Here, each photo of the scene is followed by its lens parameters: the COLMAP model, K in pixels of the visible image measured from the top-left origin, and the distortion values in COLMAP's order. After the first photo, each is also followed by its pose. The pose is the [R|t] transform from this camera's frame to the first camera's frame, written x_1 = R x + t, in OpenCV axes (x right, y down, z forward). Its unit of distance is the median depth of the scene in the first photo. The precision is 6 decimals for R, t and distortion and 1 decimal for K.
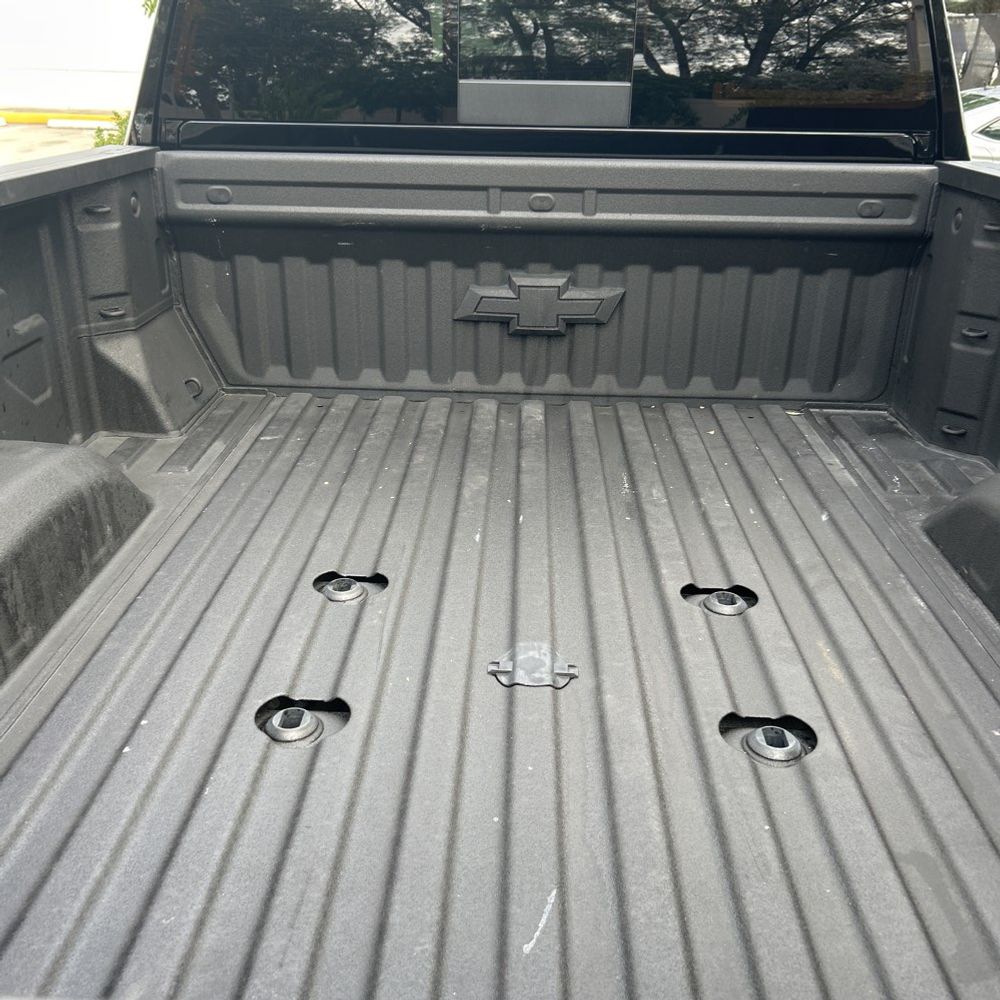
lens RADIAL K [[958.0, 0, 492.8], [0, 958.0, 501.6], [0, 0, 1]] dist [0.008722, 0.000000]
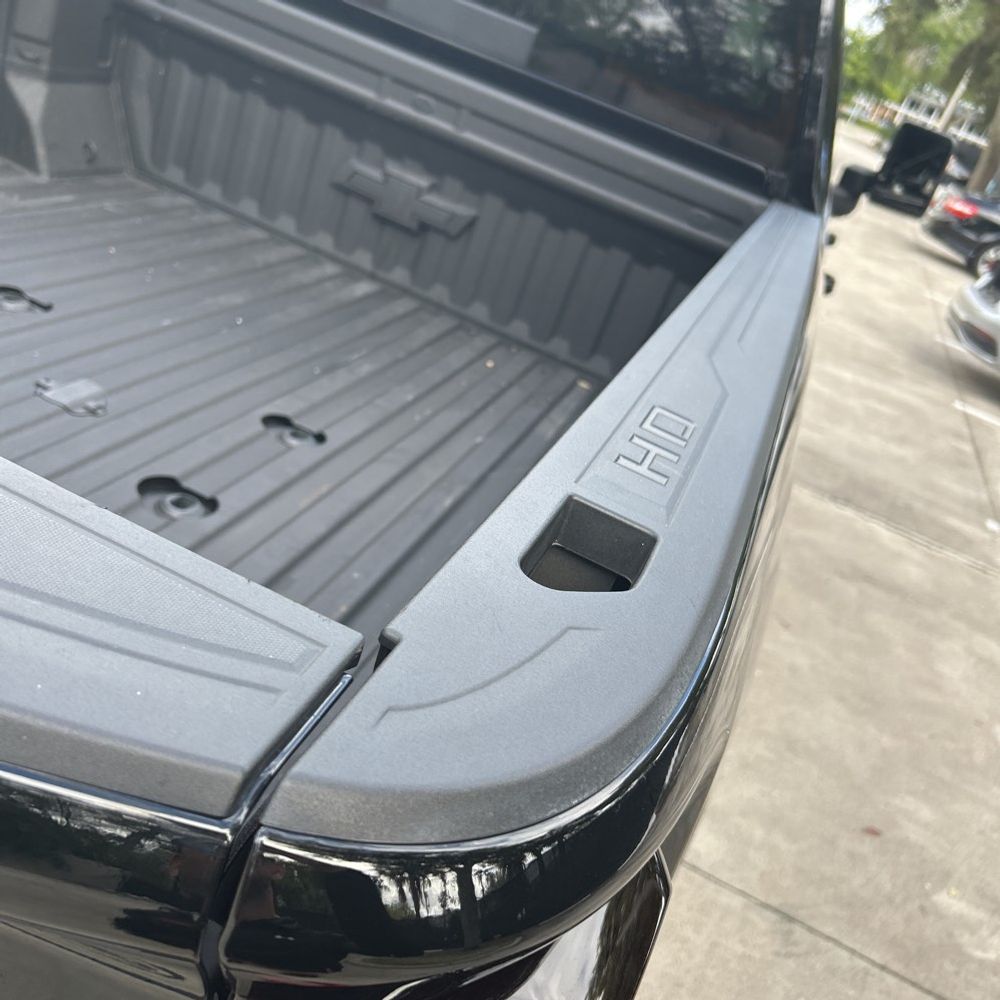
lens RADIAL K [[942.4, 0, 507.0], [0, 942.4, 490.8], [0, 0, 1]] dist [0.010739, 0.000000]
pose [[0.911155, 0.395427, -0.115909, 0.414506], [-0.394487, 0.918347, 0.031922, 0.018890], [0.119067, 0.016639, 0.992747, -0.043812]]
